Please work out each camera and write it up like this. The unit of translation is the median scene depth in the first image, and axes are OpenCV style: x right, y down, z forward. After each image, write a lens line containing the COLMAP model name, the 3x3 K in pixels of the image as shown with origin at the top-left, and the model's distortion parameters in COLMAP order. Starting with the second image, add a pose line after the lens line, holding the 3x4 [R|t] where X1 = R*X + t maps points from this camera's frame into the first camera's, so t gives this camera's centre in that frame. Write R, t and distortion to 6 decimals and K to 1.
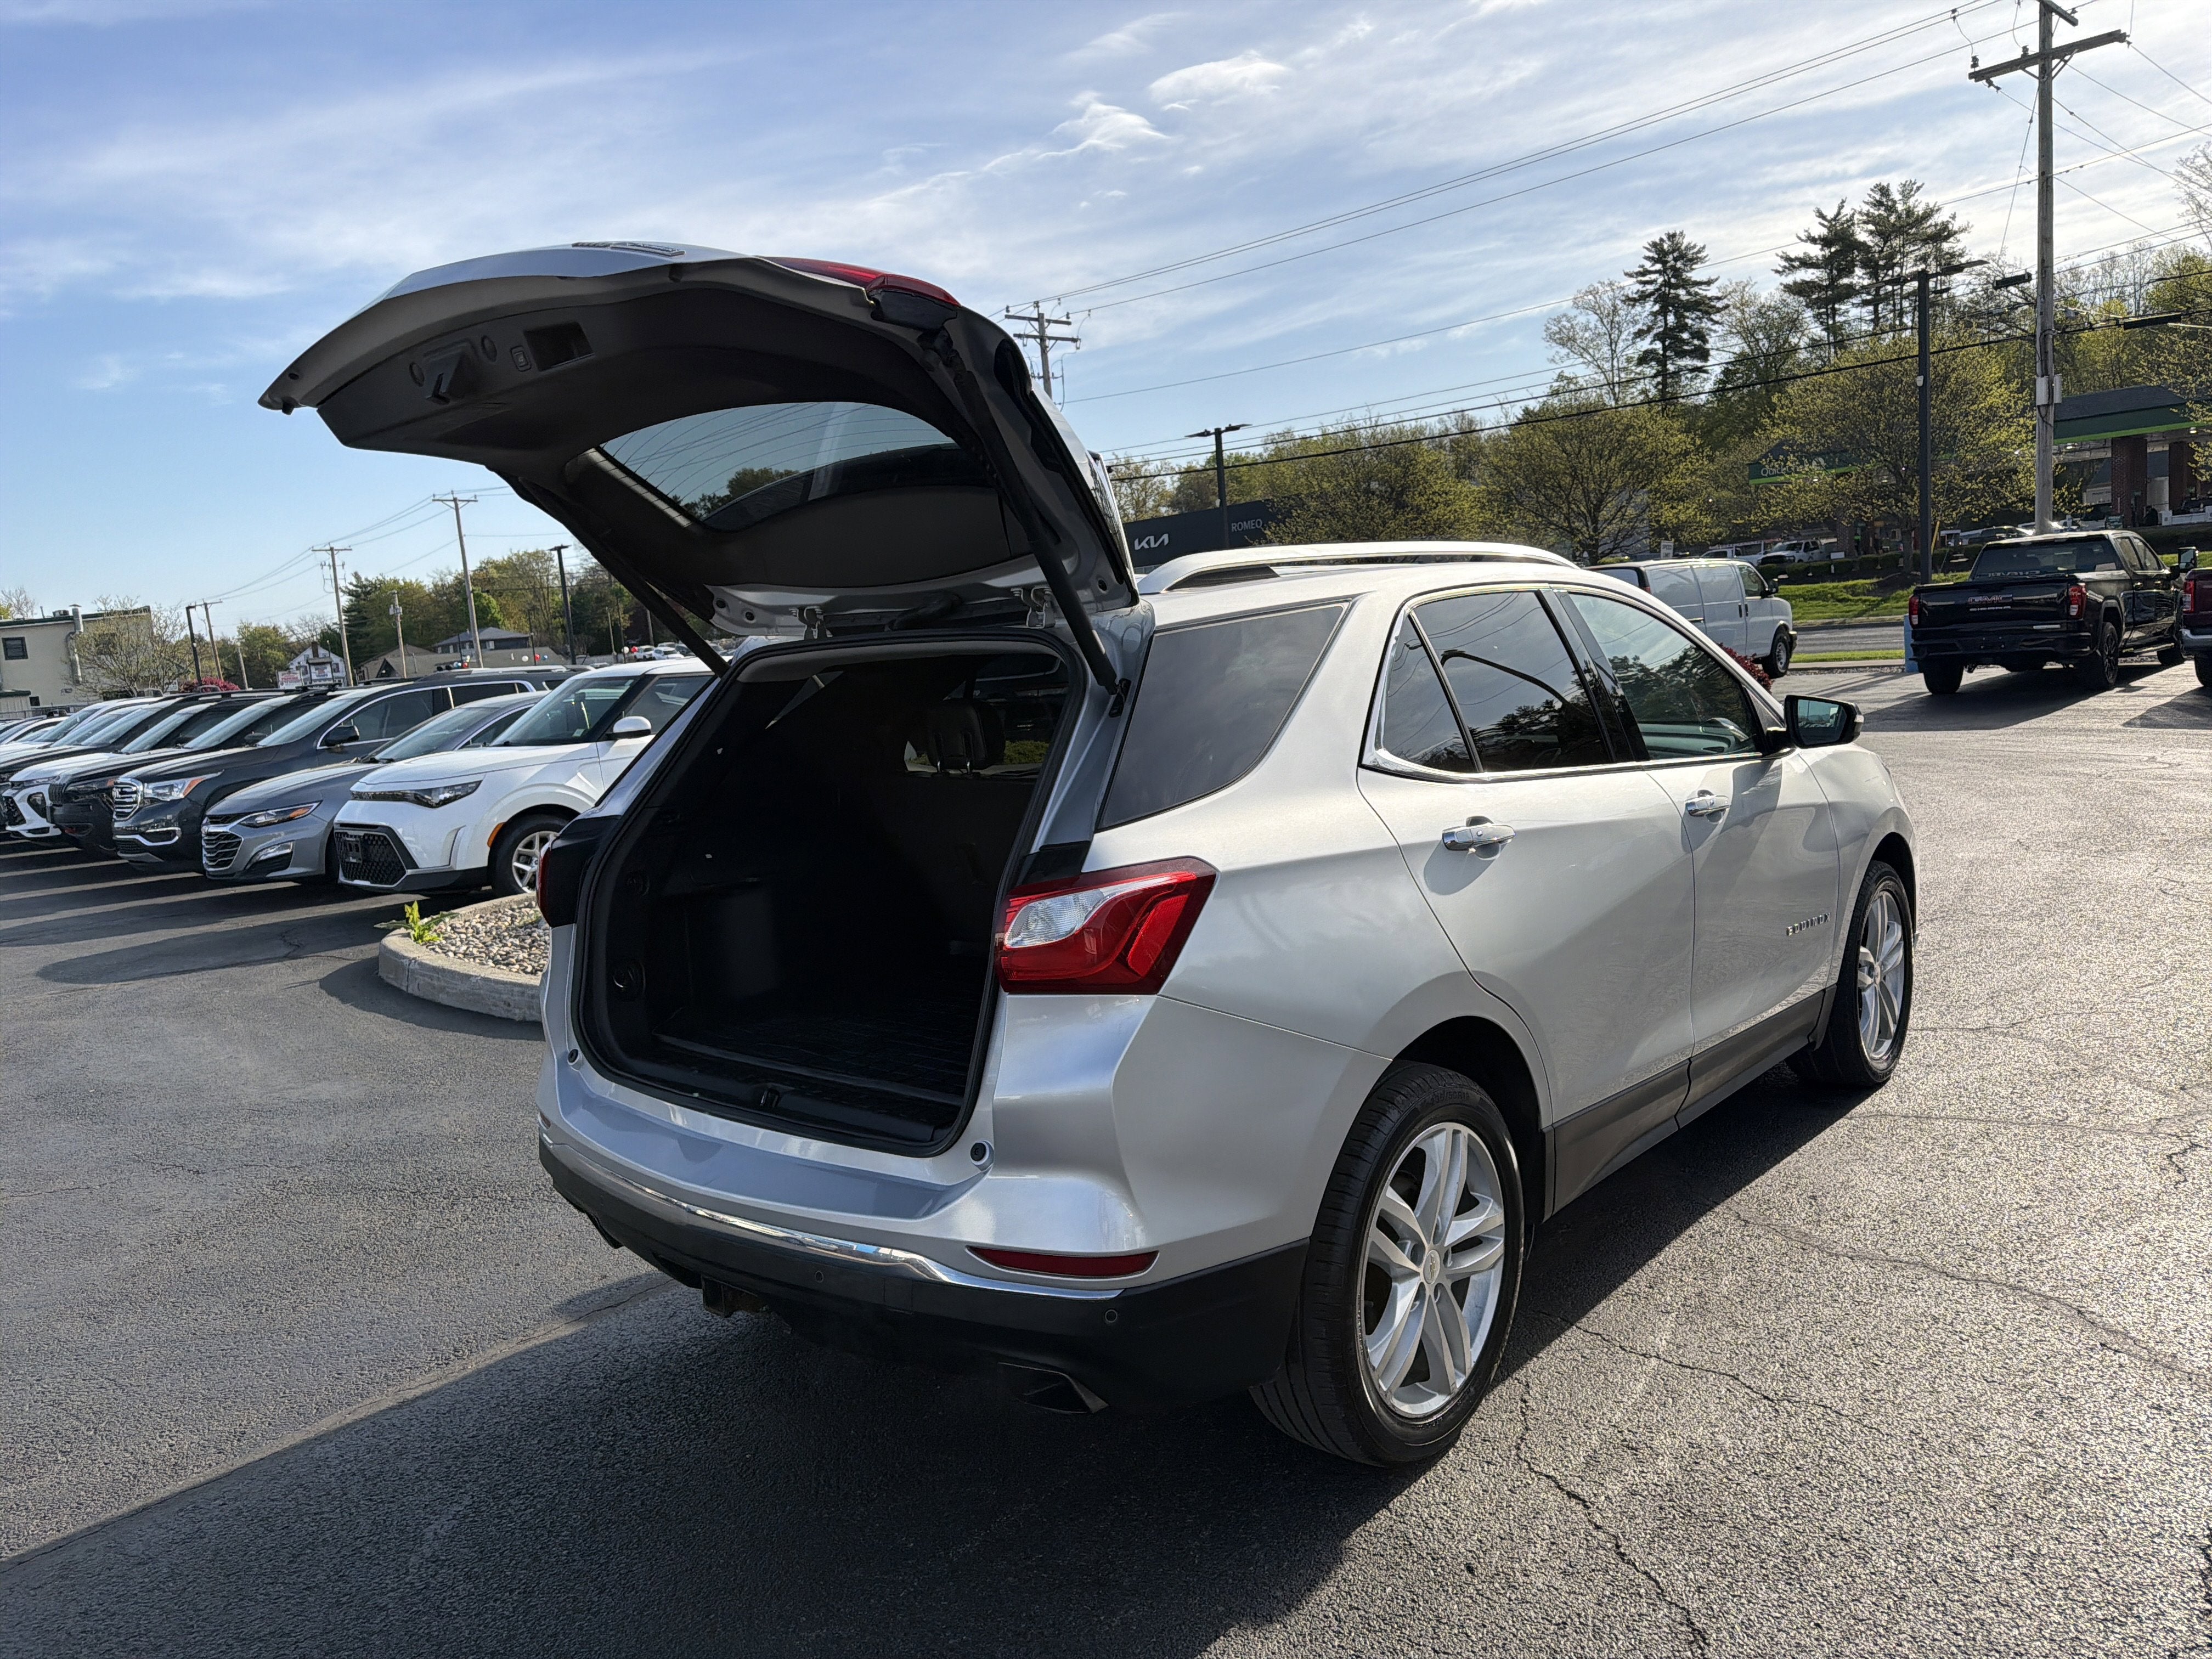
lens RADIAL K [[1645.7, 0, 1098.5], [0, 1645.7, 835.9], [0, 0, 1]] dist [-0.003147, 0.002344]
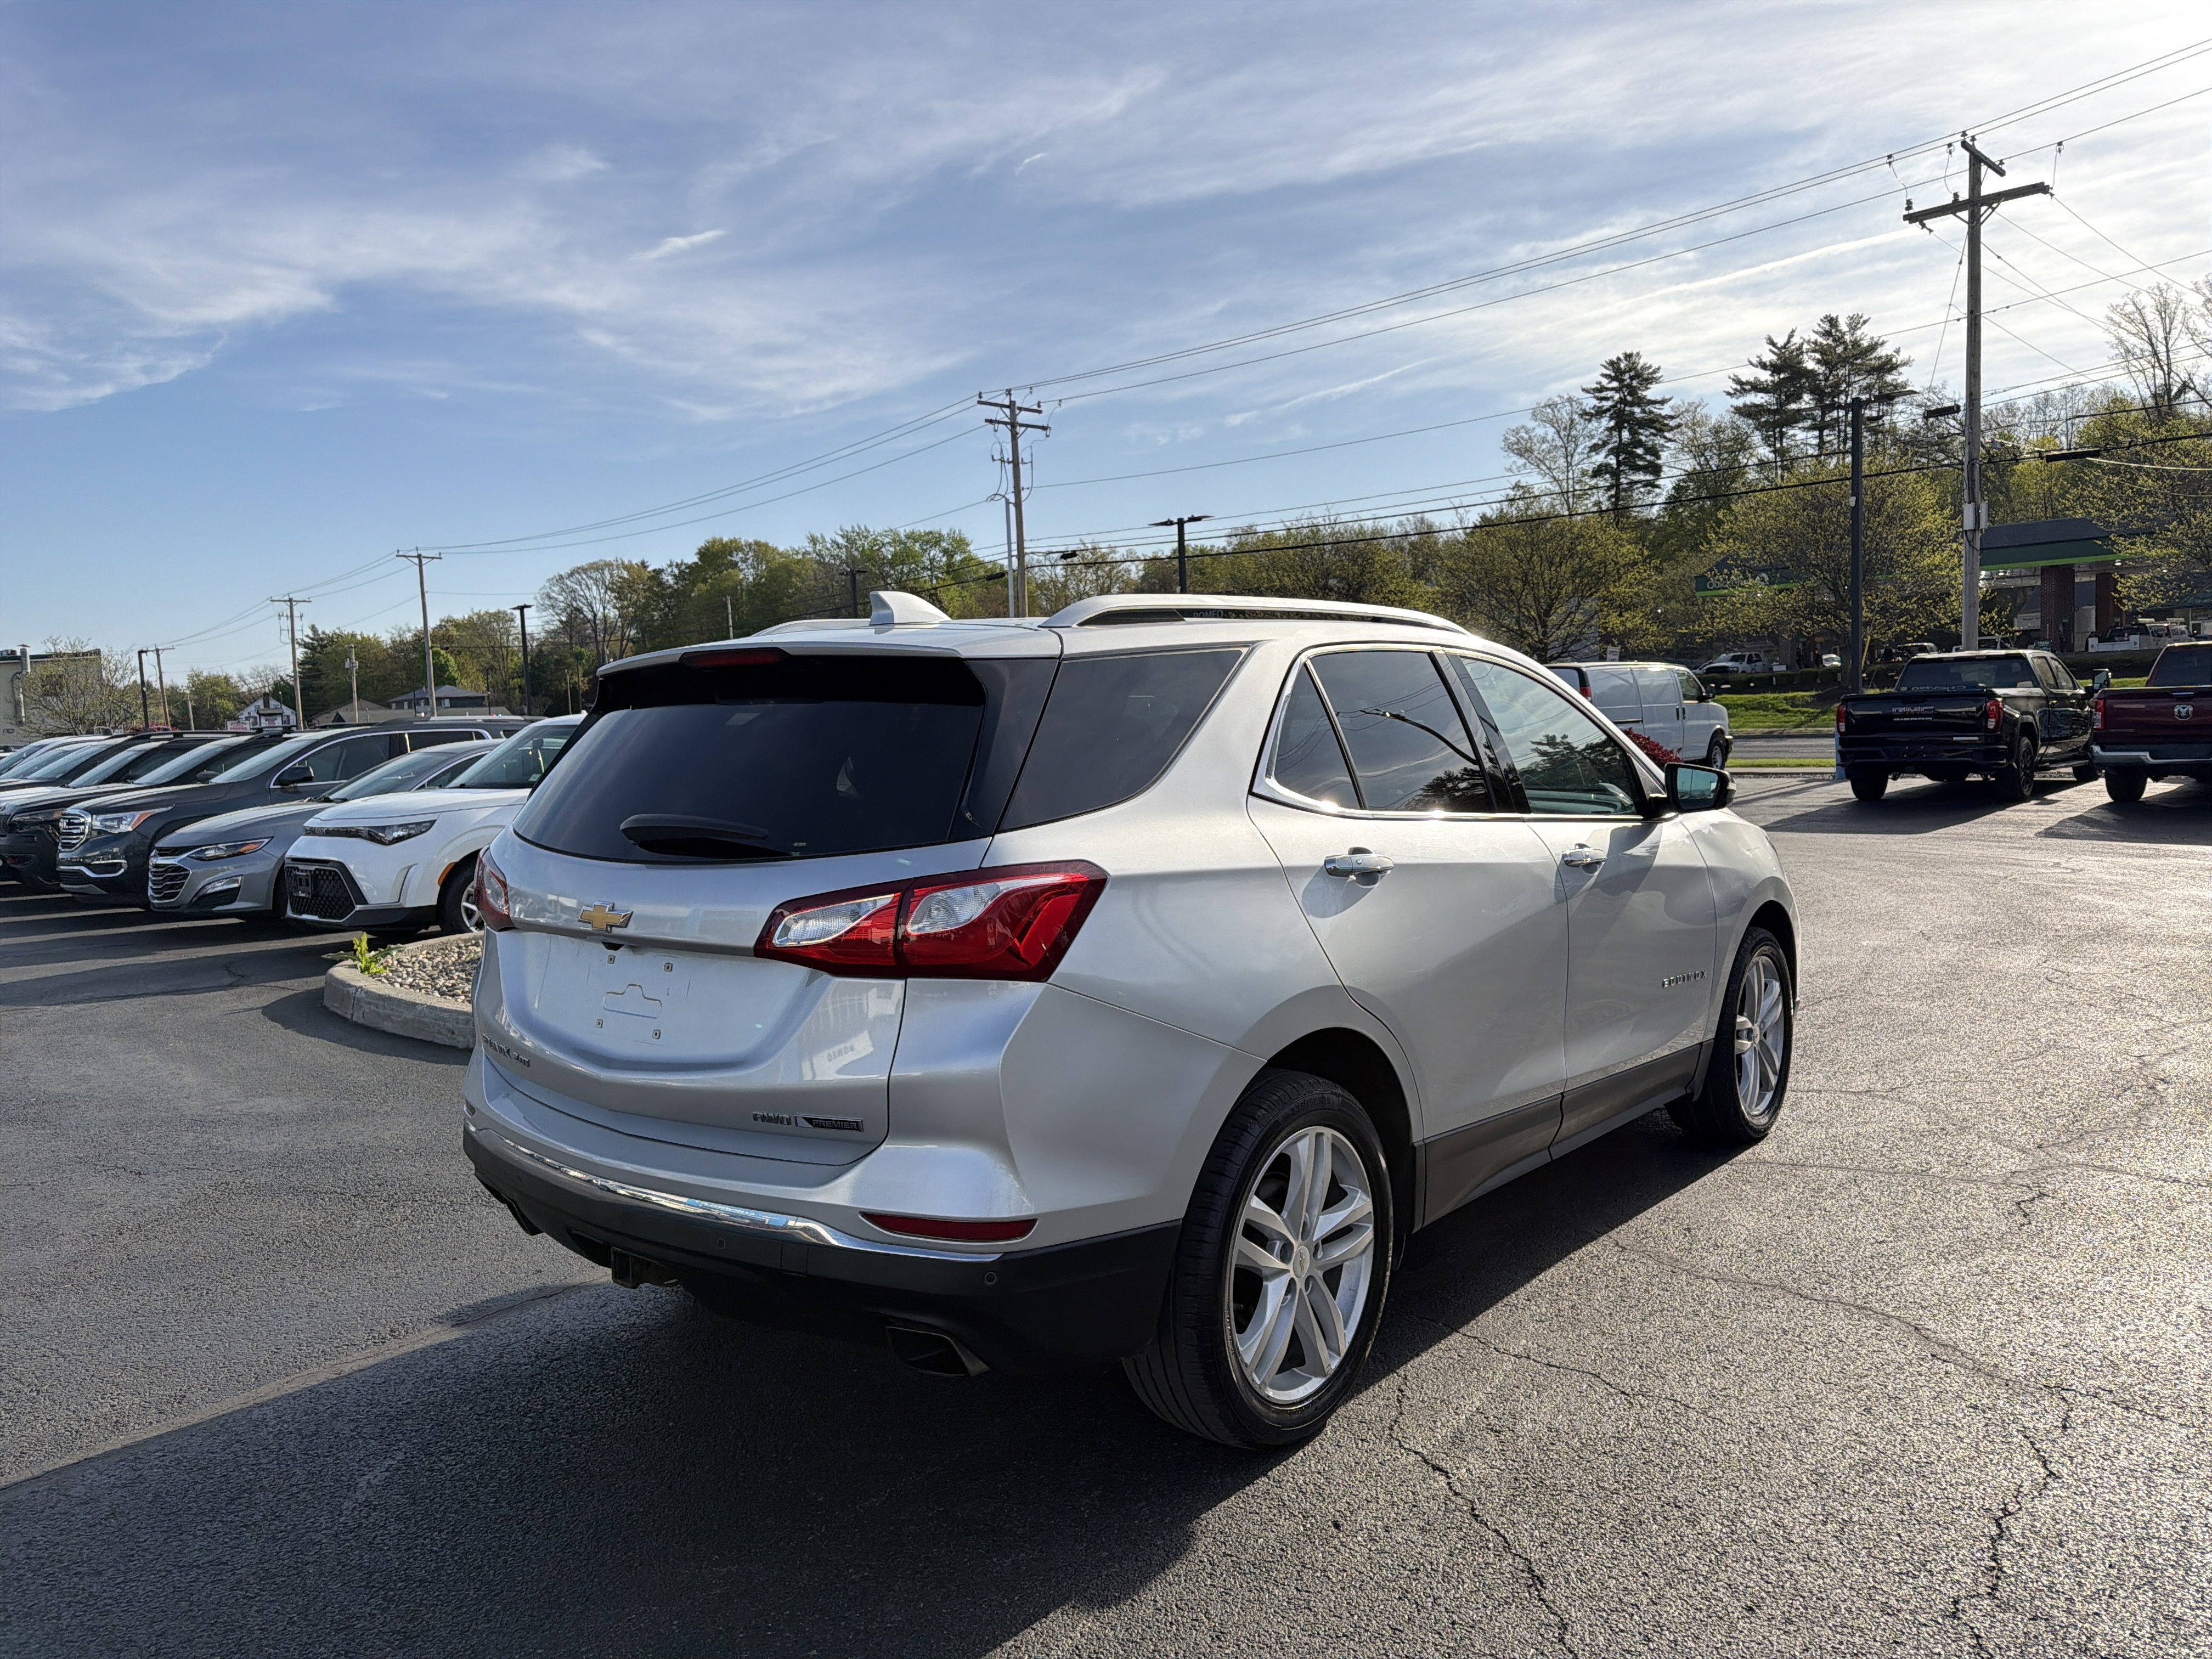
lens RADIAL K [[1646.1, 0, 1106.0], [0, 1646.1, 829.5], [0, 0, 1]] dist [-0.001943, -0.001014]
pose [[0.998748, 0.038704, 0.031677, 0.002350], [-0.036899, 0.997764, -0.055729, 0.005810], [-0.033763, 0.054491, 0.997943, -0.011131]]
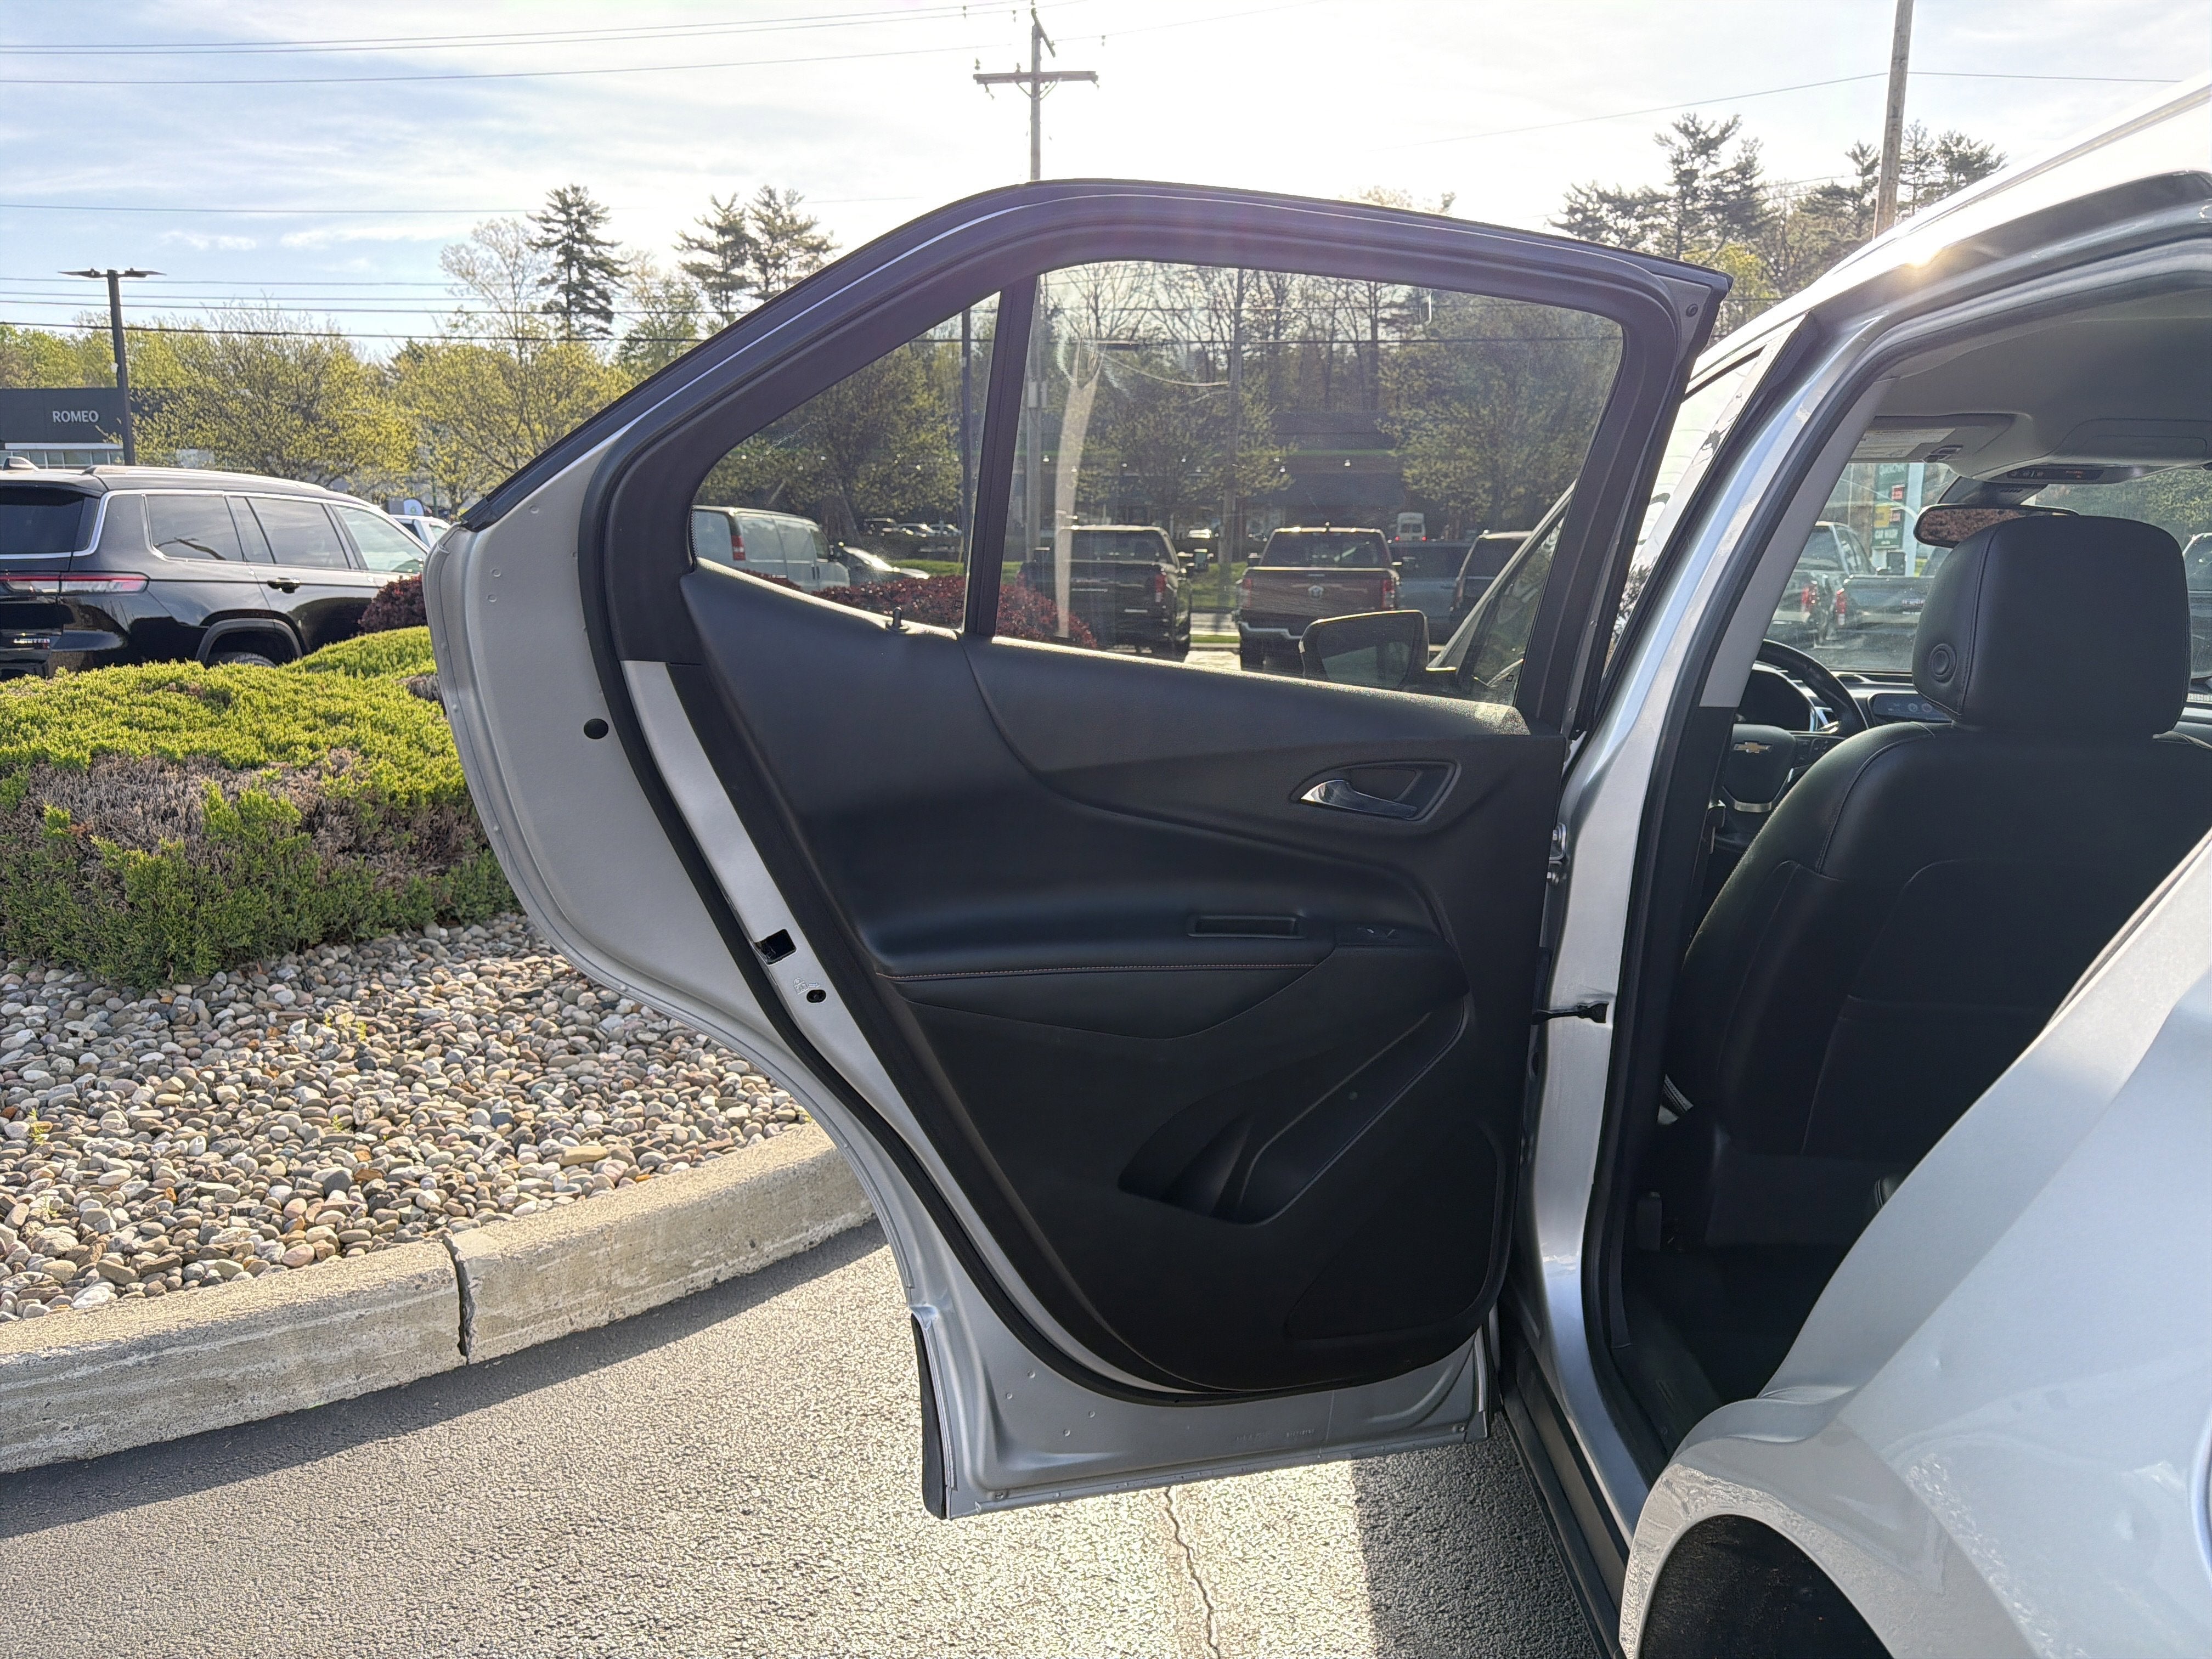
lens RADIAL K [[1659.3, 0, 1092.8], [0, 1659.3, 828.1], [0, 0, 1]] dist [-0.007034, 0.000784]
pose [[0.791256, 0.003000, 0.611478, -0.045923], [-0.013375, 0.999834, 0.012401, -0.005307], [-0.611339, -0.017991, 0.791164, 0.130563]]
